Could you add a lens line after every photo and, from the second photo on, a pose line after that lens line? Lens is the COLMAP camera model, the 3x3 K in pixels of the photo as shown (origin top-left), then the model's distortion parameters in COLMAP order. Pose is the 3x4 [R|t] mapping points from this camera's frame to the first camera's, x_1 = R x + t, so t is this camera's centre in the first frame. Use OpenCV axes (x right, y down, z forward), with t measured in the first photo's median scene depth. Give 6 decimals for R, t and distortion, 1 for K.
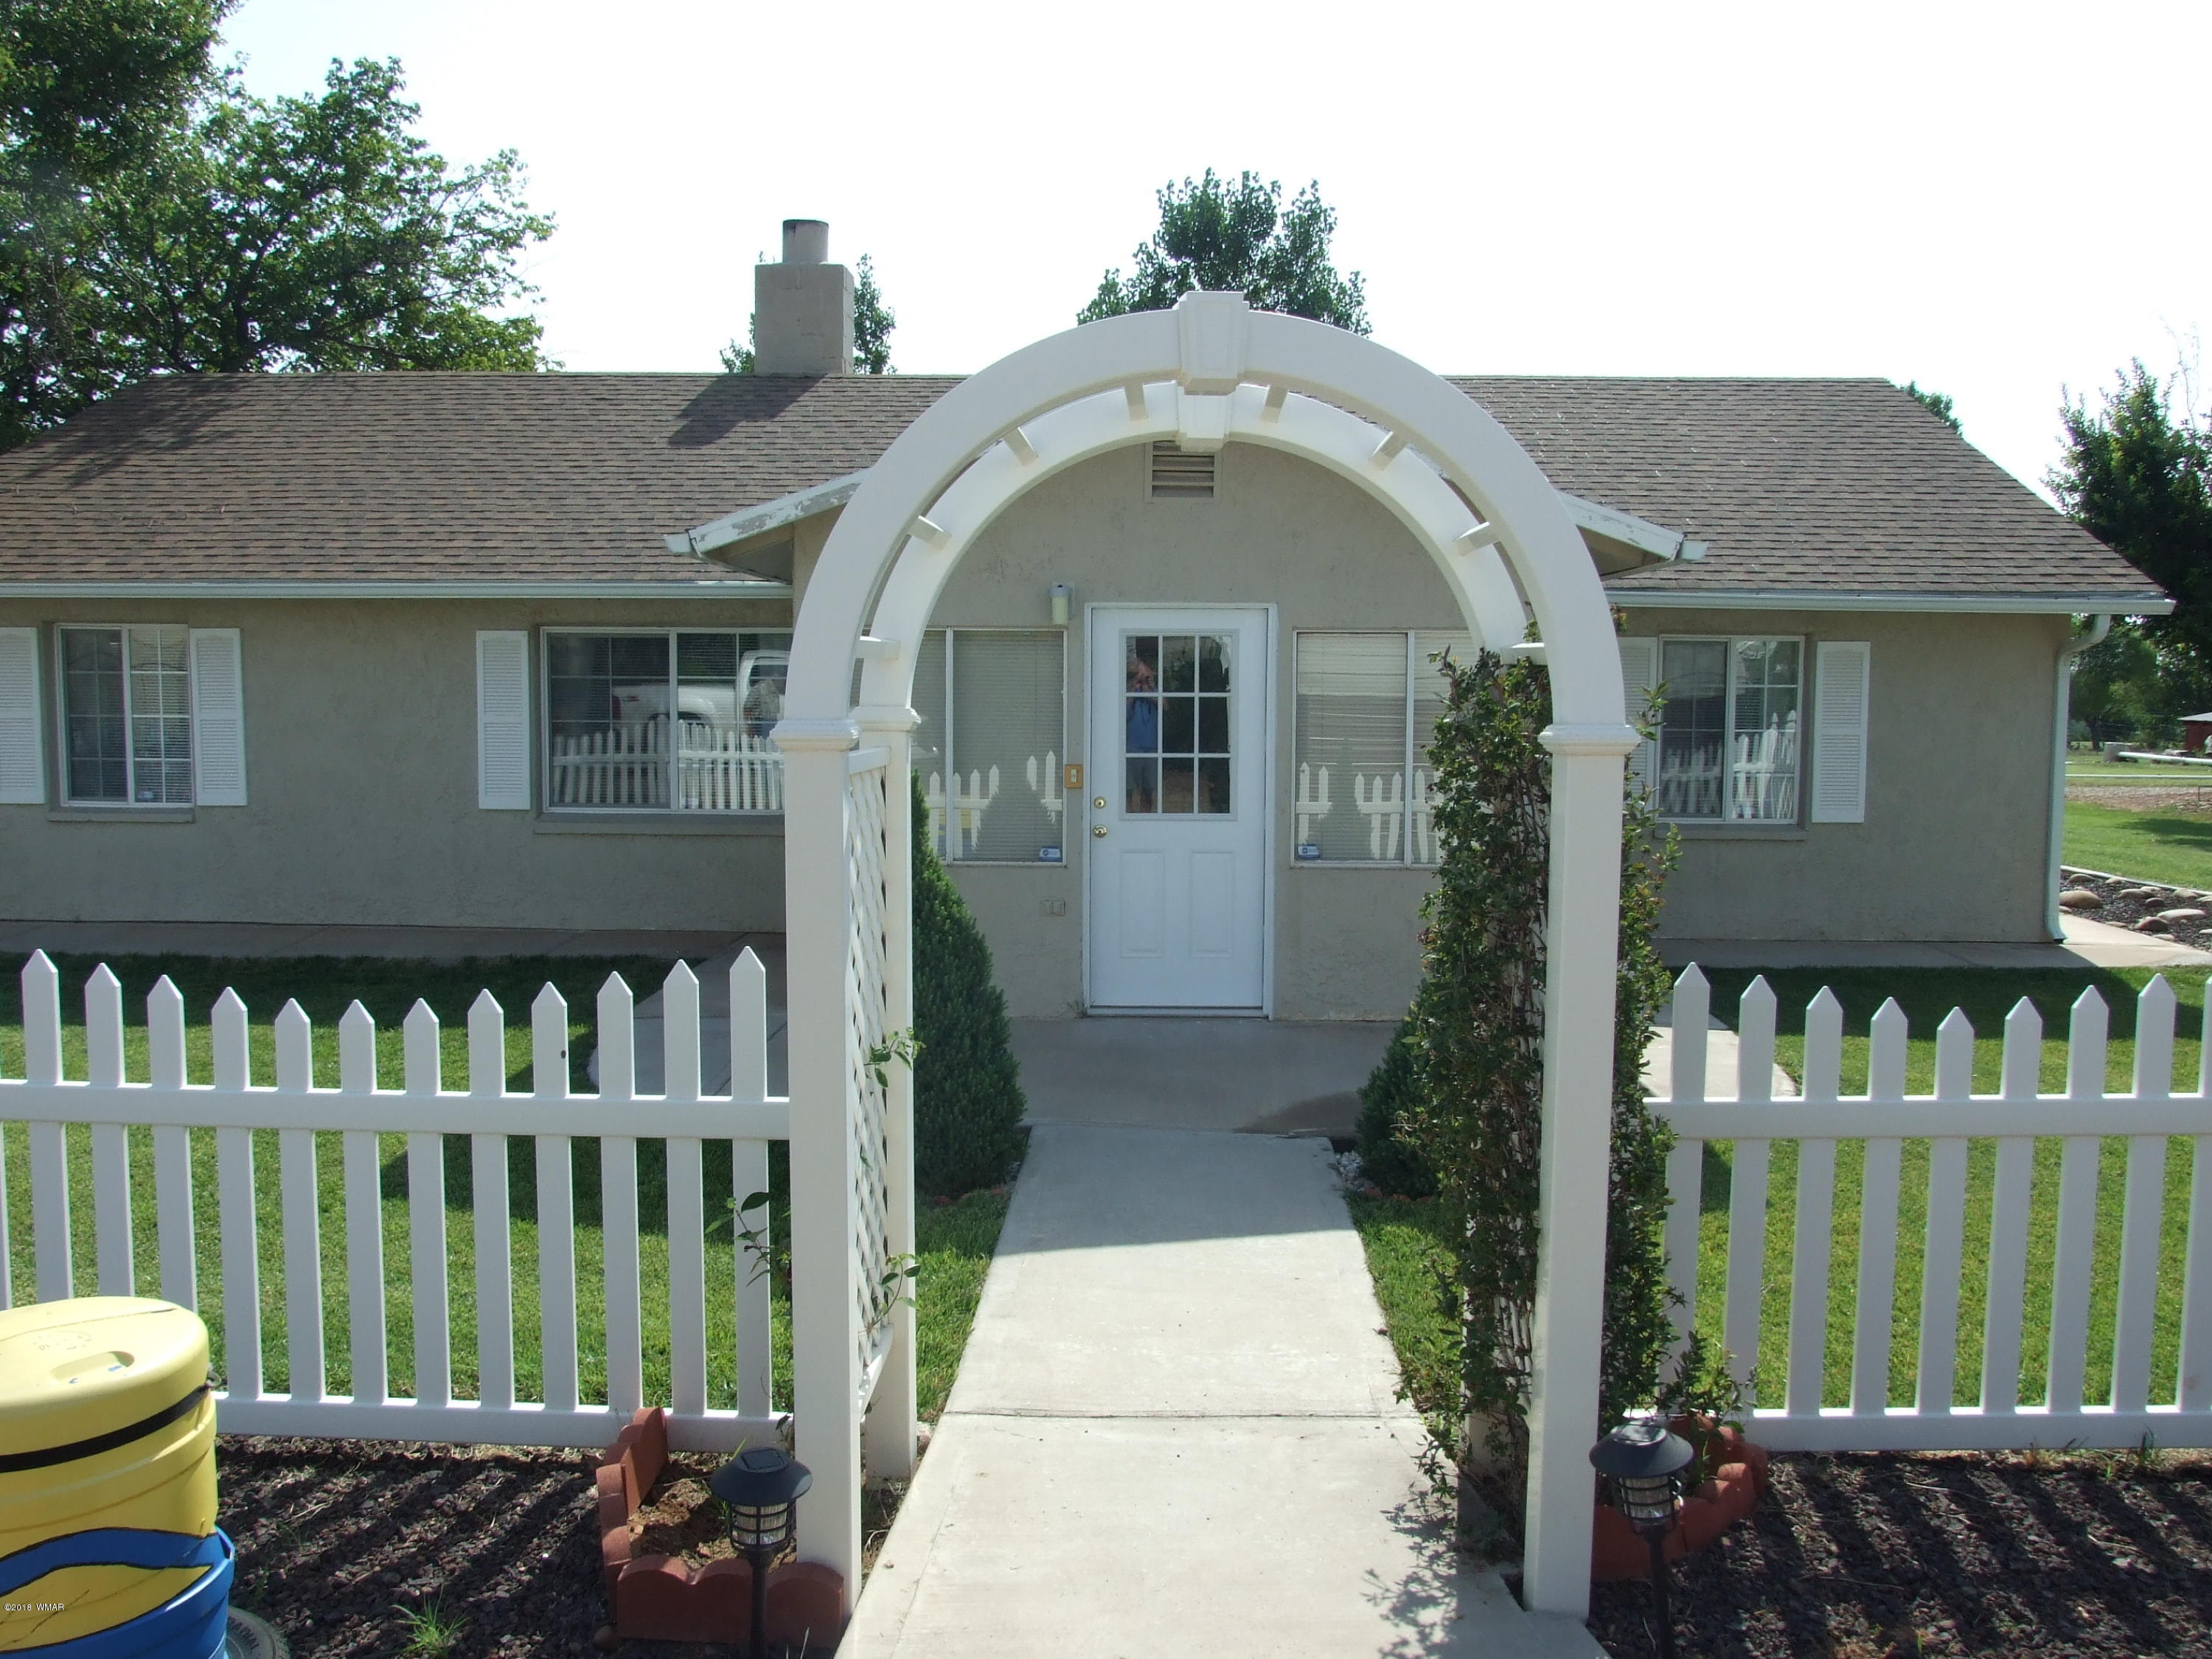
lens RADIAL K [[1767.1, 0, 1109.3], [0, 1767.1, 836.6], [0, 0, 1]] dist [-0.054316, 0.055052]
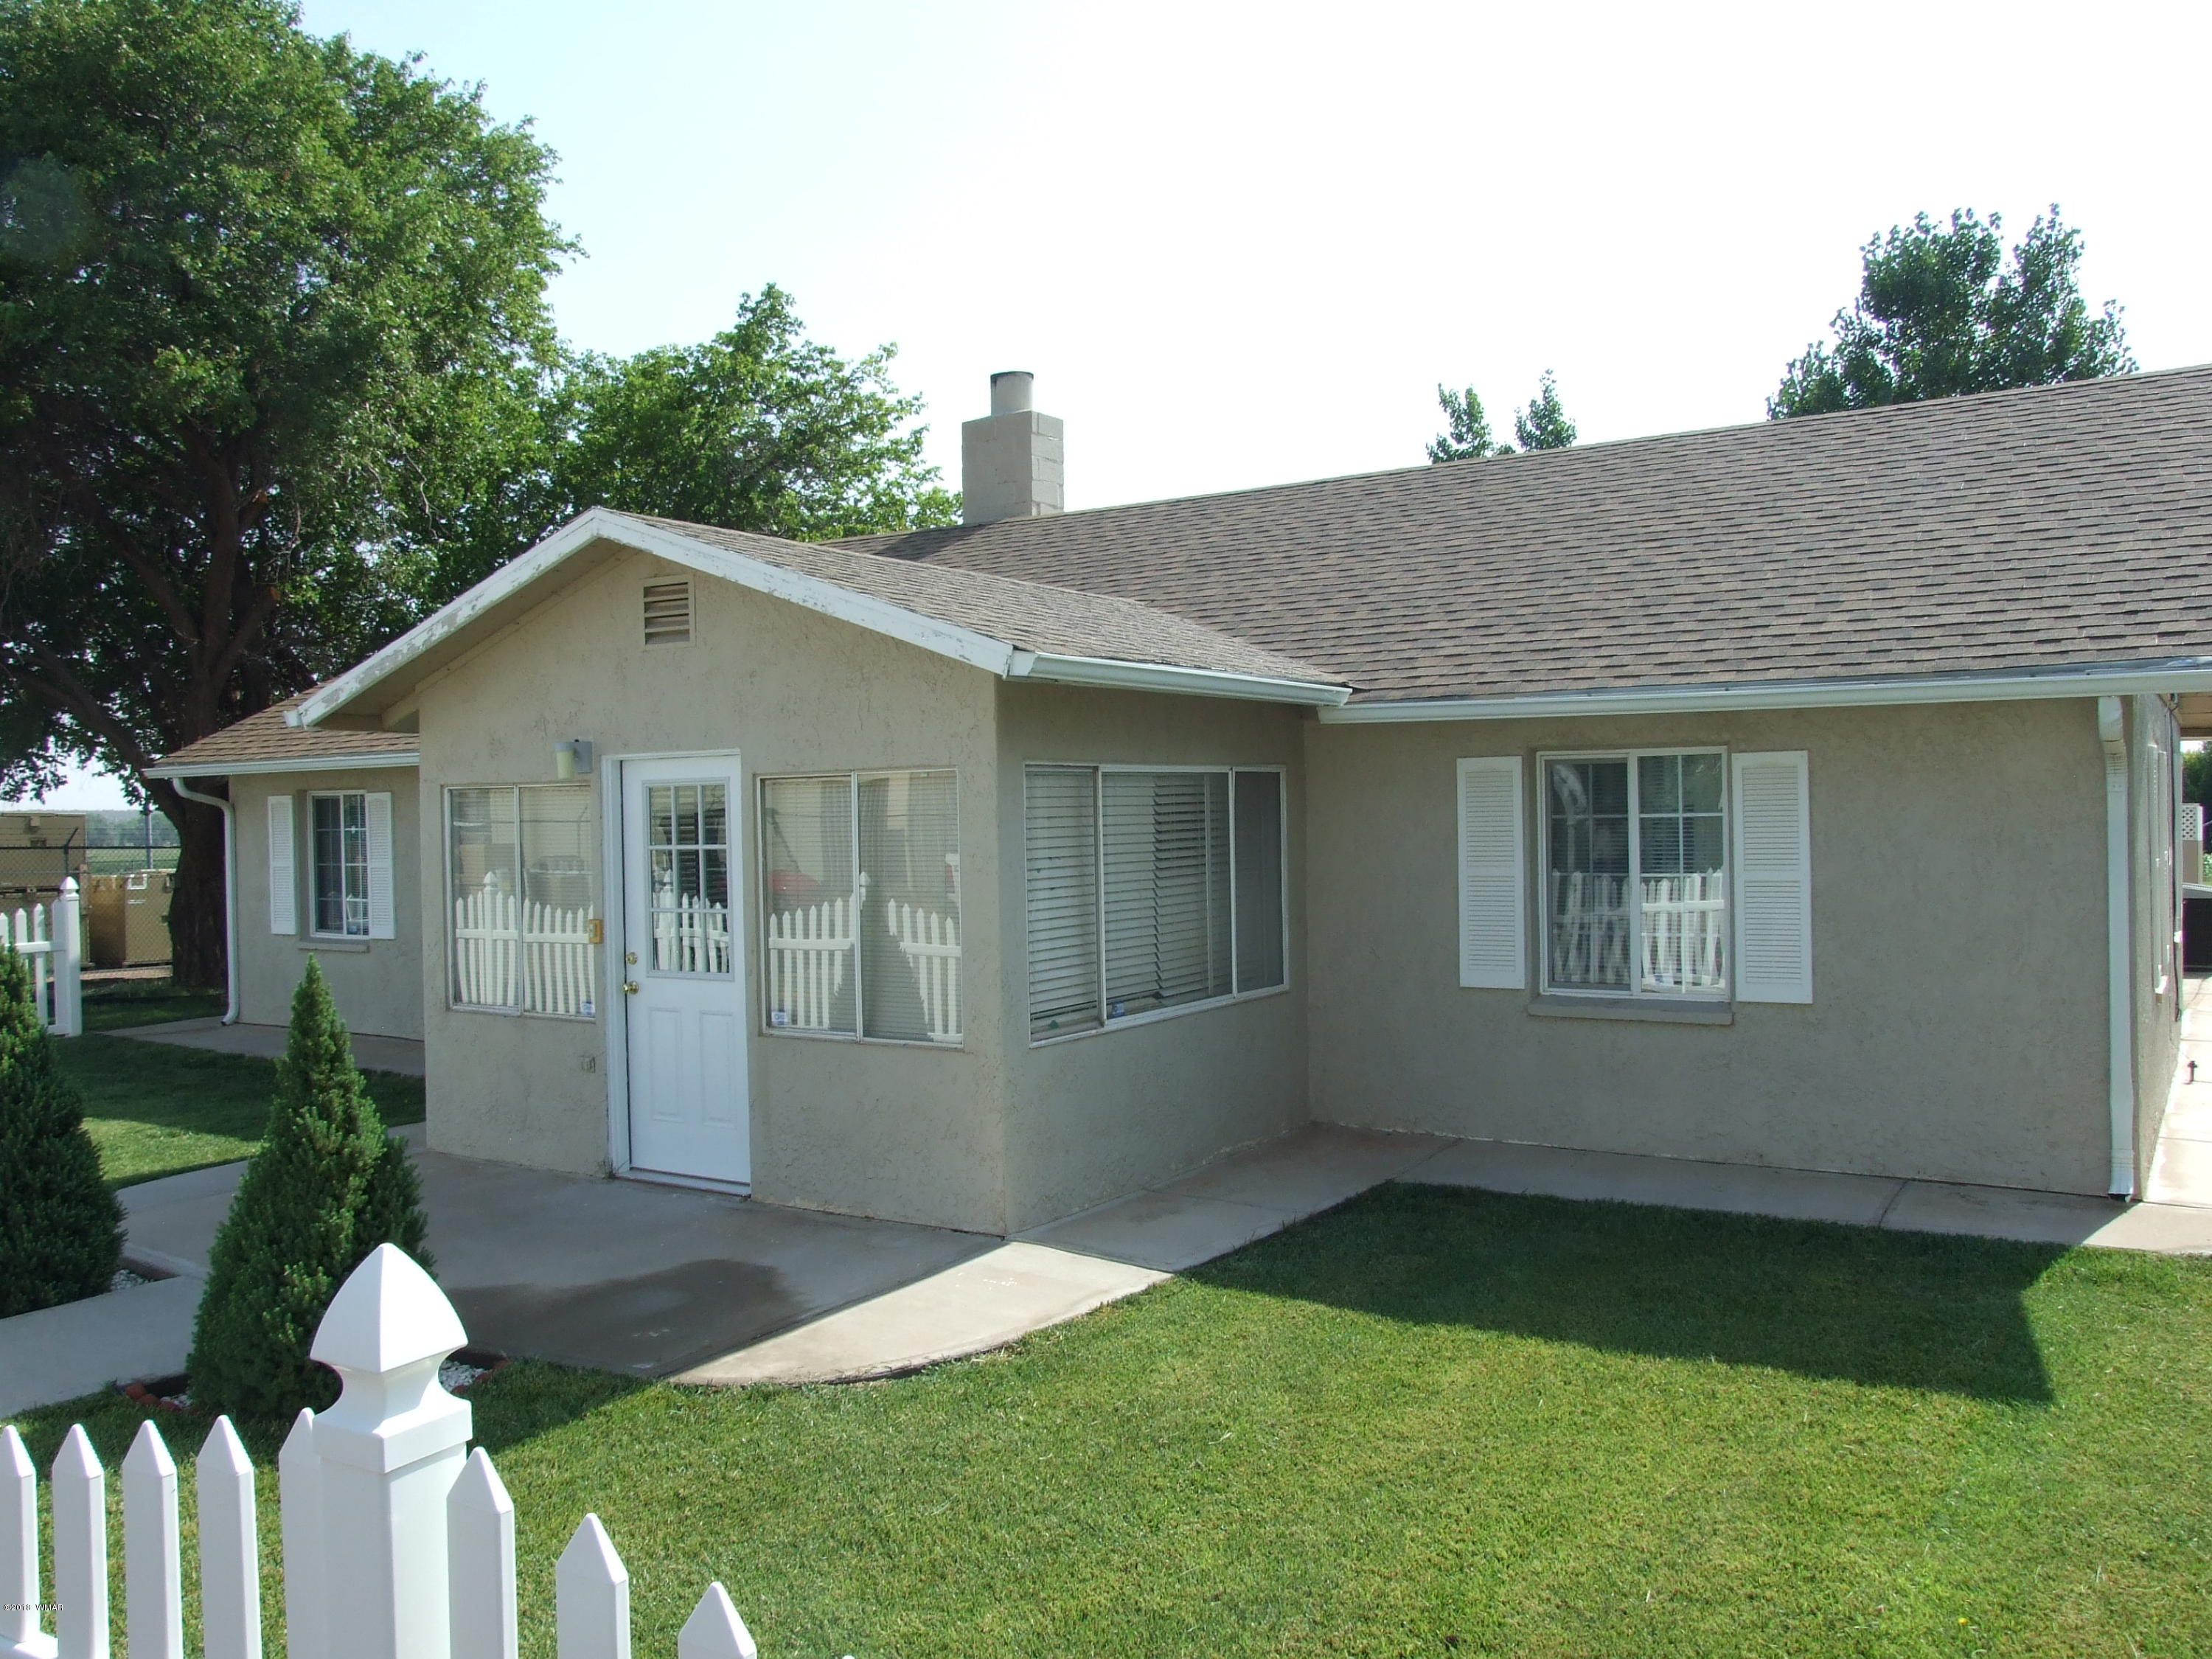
lens RADIAL K [[1767.1, 0, 1105.8], [0, 1767.1, 834.9], [0, 0, 1]] dist [-0.054316, 0.055052]
pose [[0.848960, -0.013818, -0.528276, 0.415338], [-0.023317, 0.997705, -0.063567, -0.017883], [0.527942, 0.066284, 0.846690, 0.177361]]
